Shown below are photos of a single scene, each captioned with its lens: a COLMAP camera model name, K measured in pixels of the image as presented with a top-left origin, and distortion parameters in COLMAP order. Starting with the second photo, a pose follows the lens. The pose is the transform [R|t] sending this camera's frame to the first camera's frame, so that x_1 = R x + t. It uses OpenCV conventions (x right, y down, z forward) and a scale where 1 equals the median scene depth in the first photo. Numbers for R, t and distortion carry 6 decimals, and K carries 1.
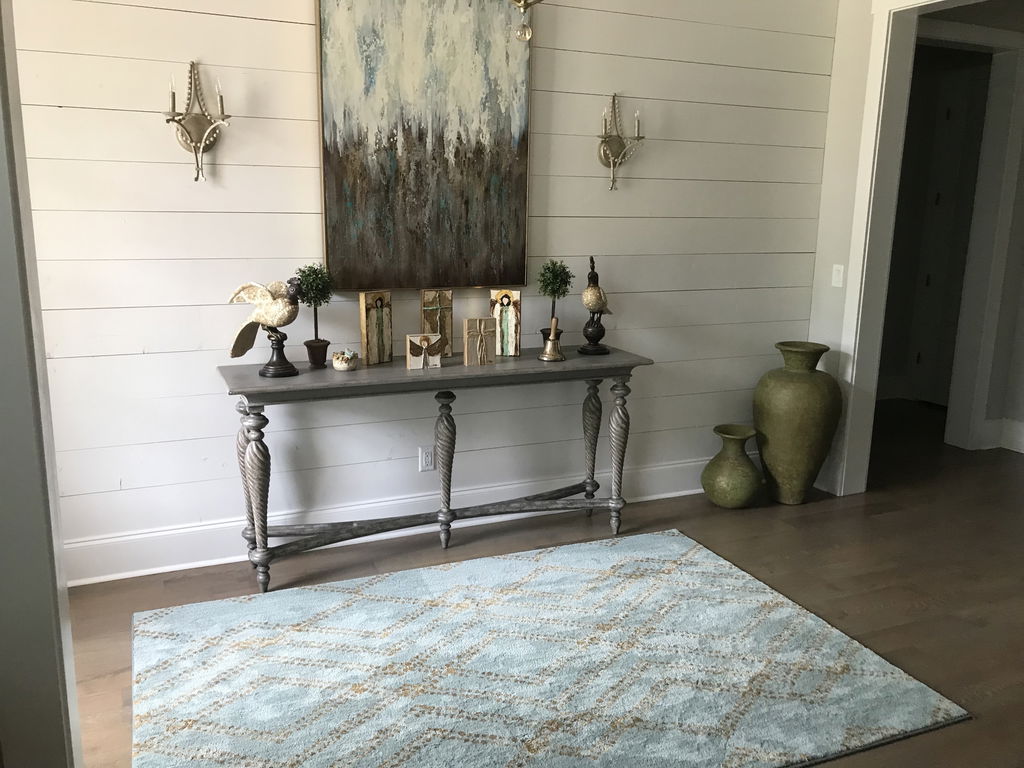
lens RADIAL K [[857.1, 0, 512.2], [0, 857.1, 422.2], [0, 0, 1]] dist [0.091077, -0.162559]
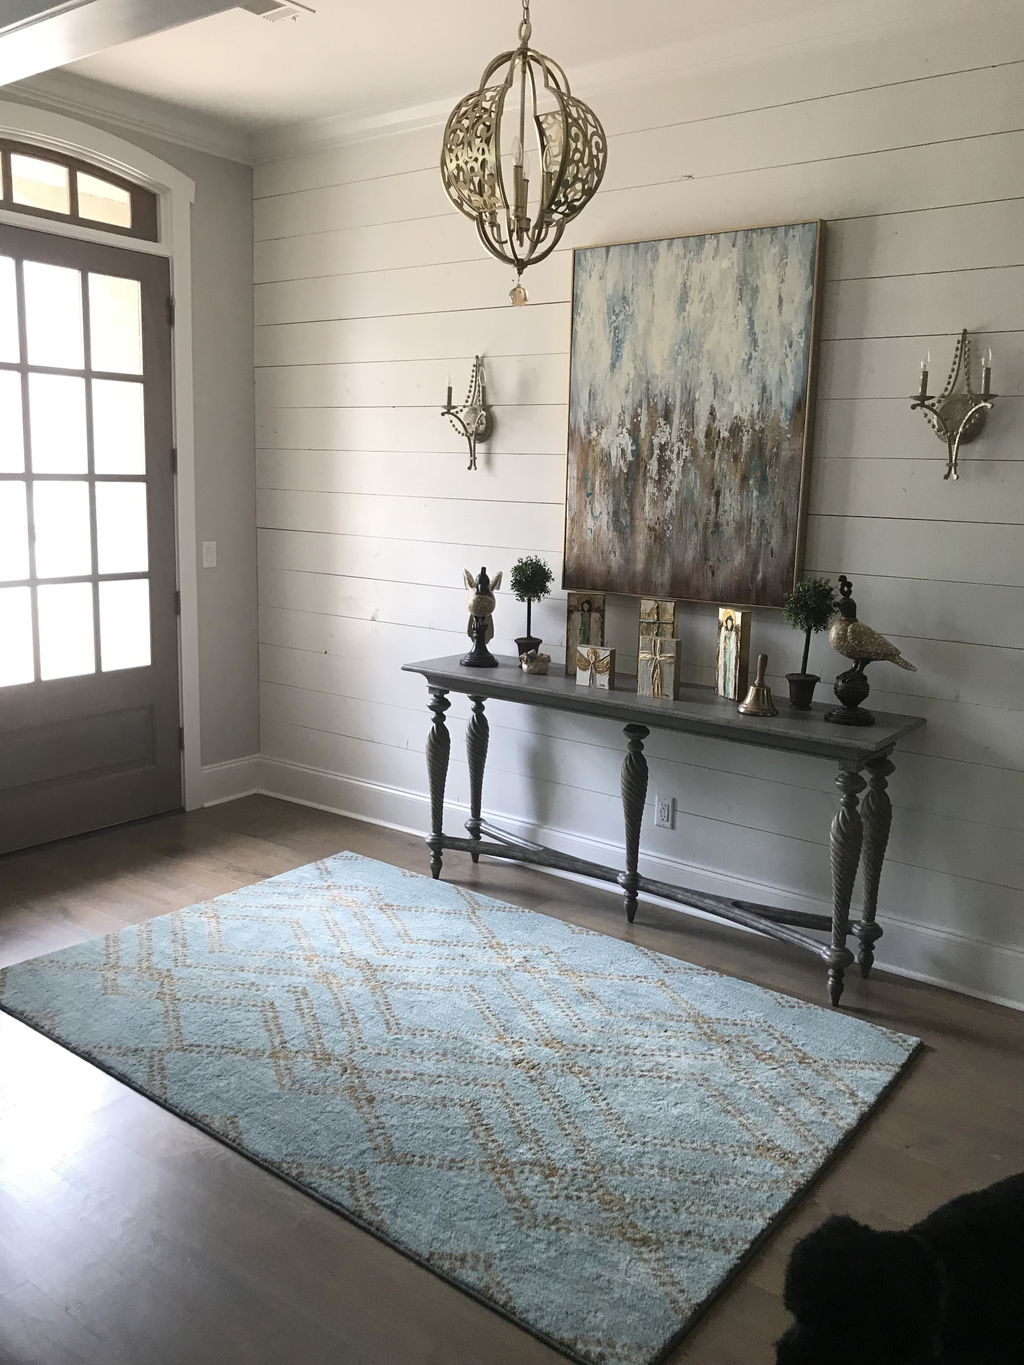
lens RADIAL K [[1123.1, 0, 512.8], [0, 1123.1, 734.1], [0, 0, 1]] dist [0.081336, -0.148044]
pose [[0.475178, 0.192488, -0.858577, 0.812104], [-0.243313, 0.966474, 0.082016, -0.089184], [0.845579, 0.169931, 0.506082, 0.385335]]
